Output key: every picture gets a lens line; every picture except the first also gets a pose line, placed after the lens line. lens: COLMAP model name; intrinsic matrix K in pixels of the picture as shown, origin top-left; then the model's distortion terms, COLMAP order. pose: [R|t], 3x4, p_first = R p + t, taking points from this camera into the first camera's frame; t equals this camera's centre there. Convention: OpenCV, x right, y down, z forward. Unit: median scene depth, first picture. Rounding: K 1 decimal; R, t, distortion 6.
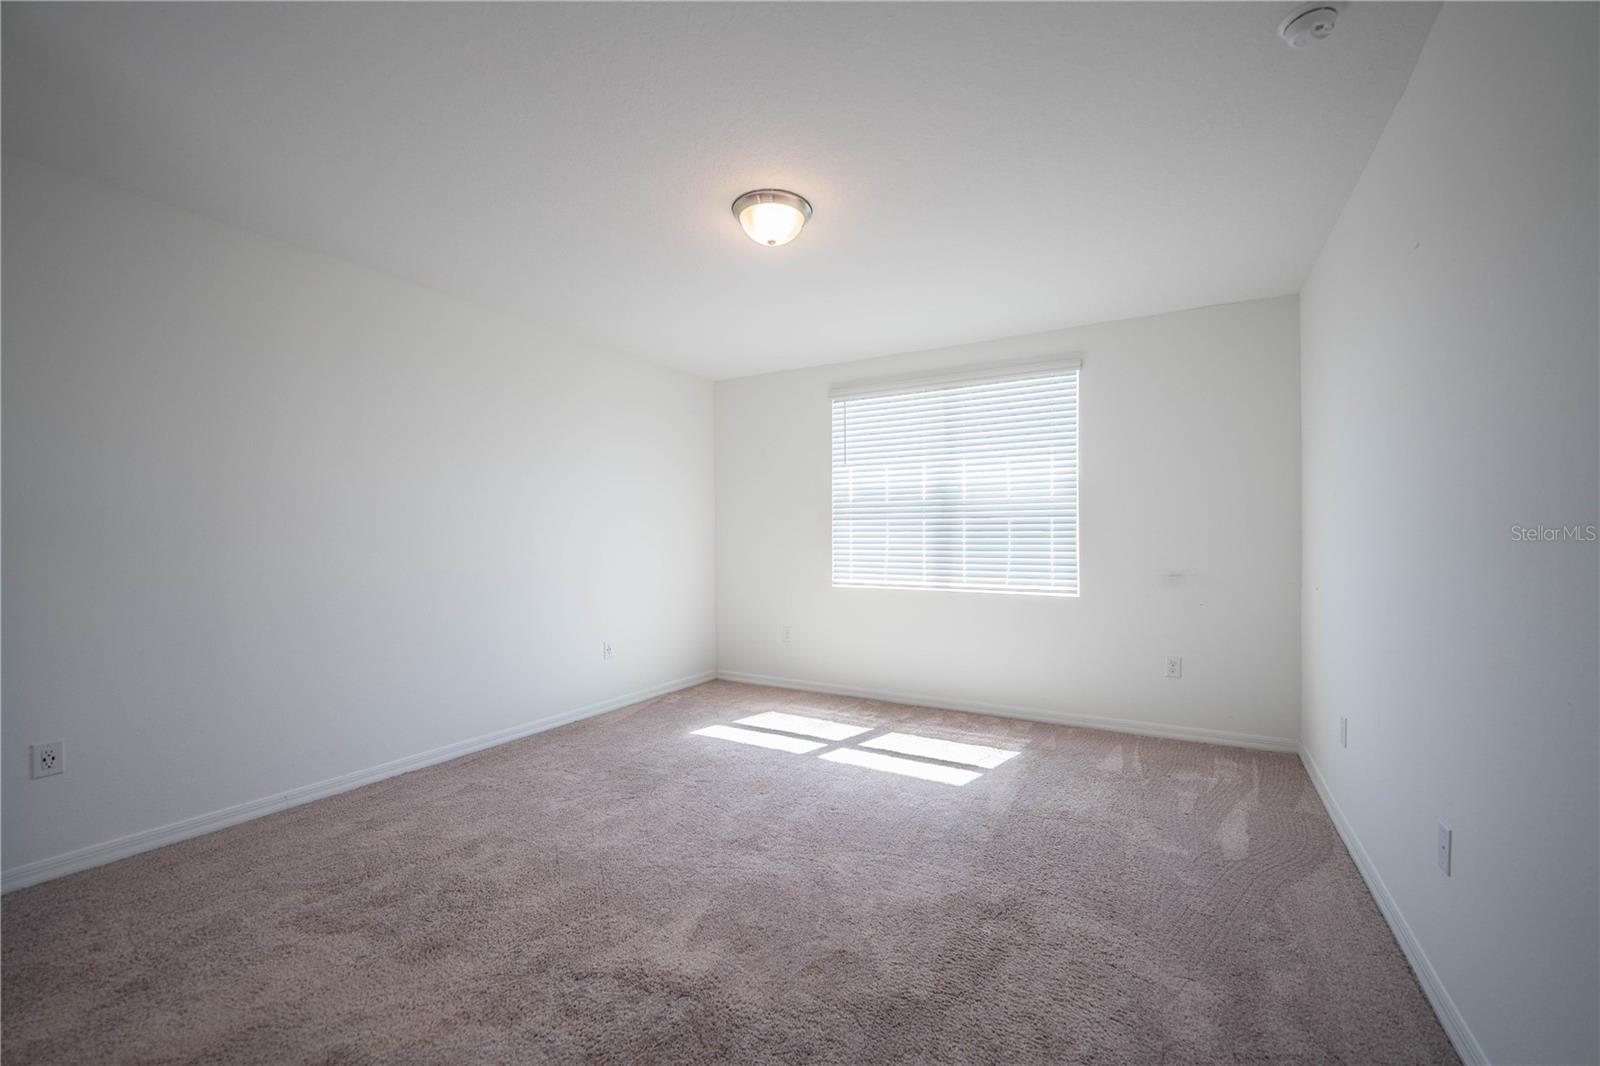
lens RADIAL K [[663.0, 0, 798.6], [0, 663.0, 539.0], [0, 0, 1]] dist [-0.015029, -0.000717]
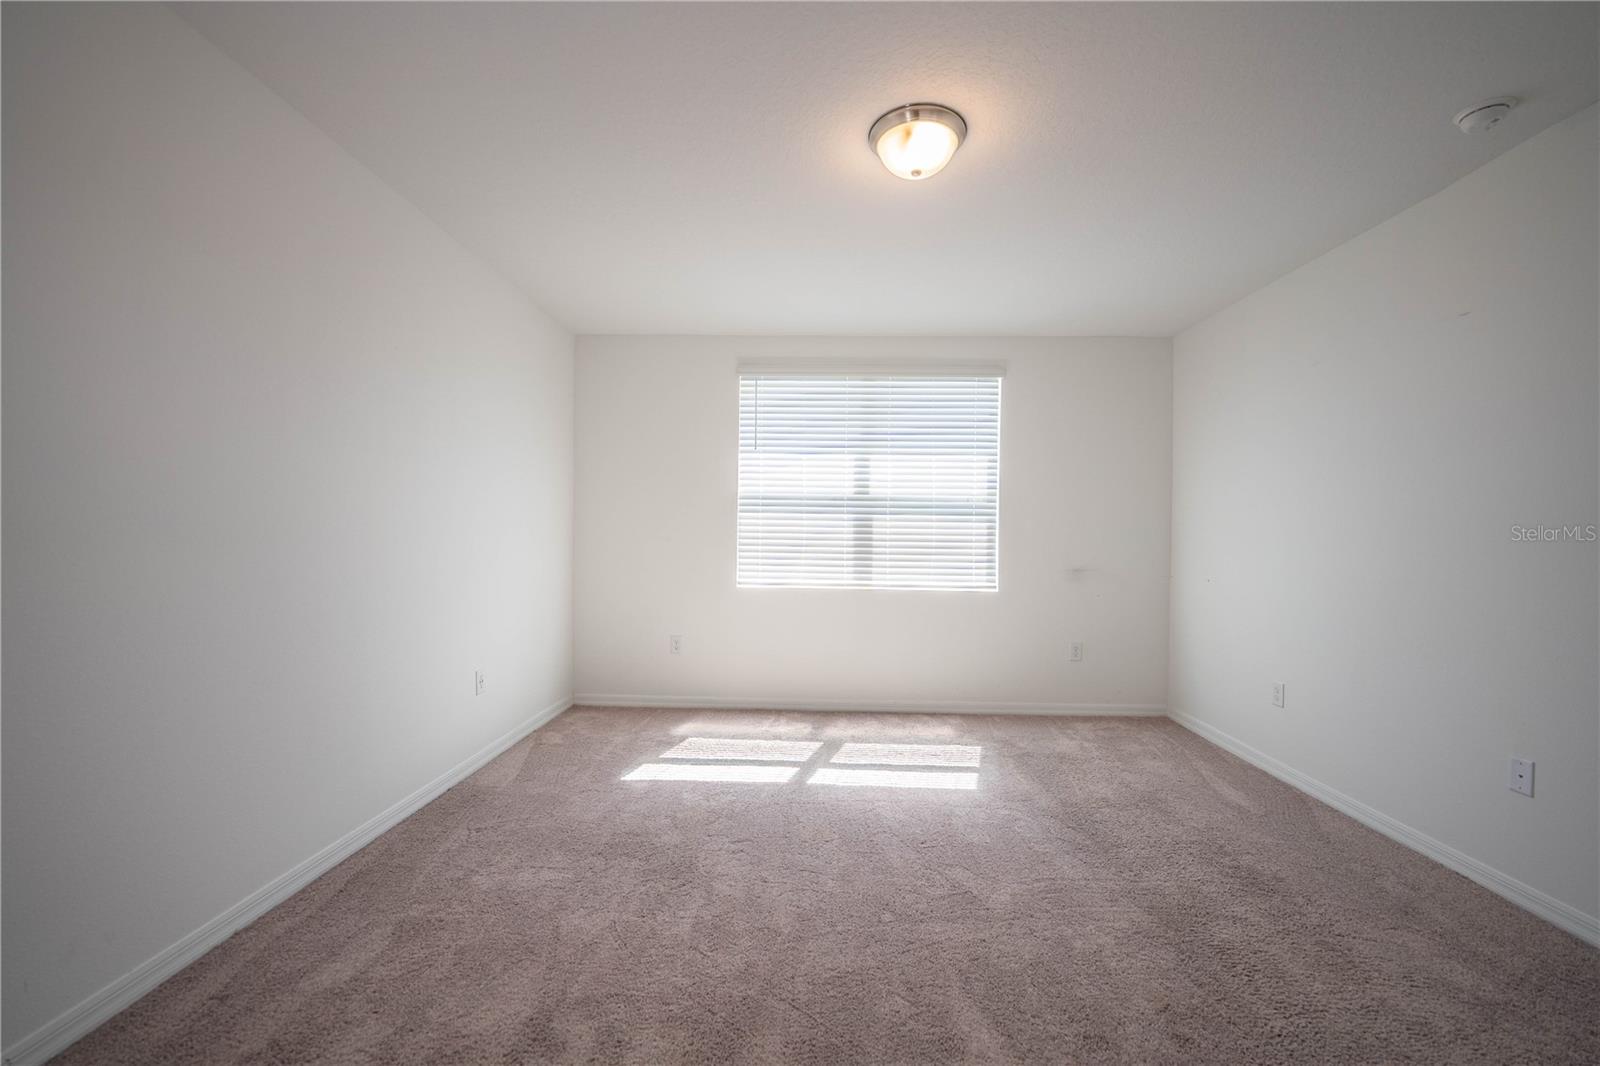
lens RADIAL K [[660.4, 0, 806.9], [0, 660.4, 546.5], [0, 0, 1]] dist [-0.013355, 0.001305]
pose [[0.877215, 0.003220, 0.480087, -0.353967], [-0.012890, 0.999775, 0.016847, 0.000661], [-0.479924, -0.020967, 0.877059, 0.218962]]
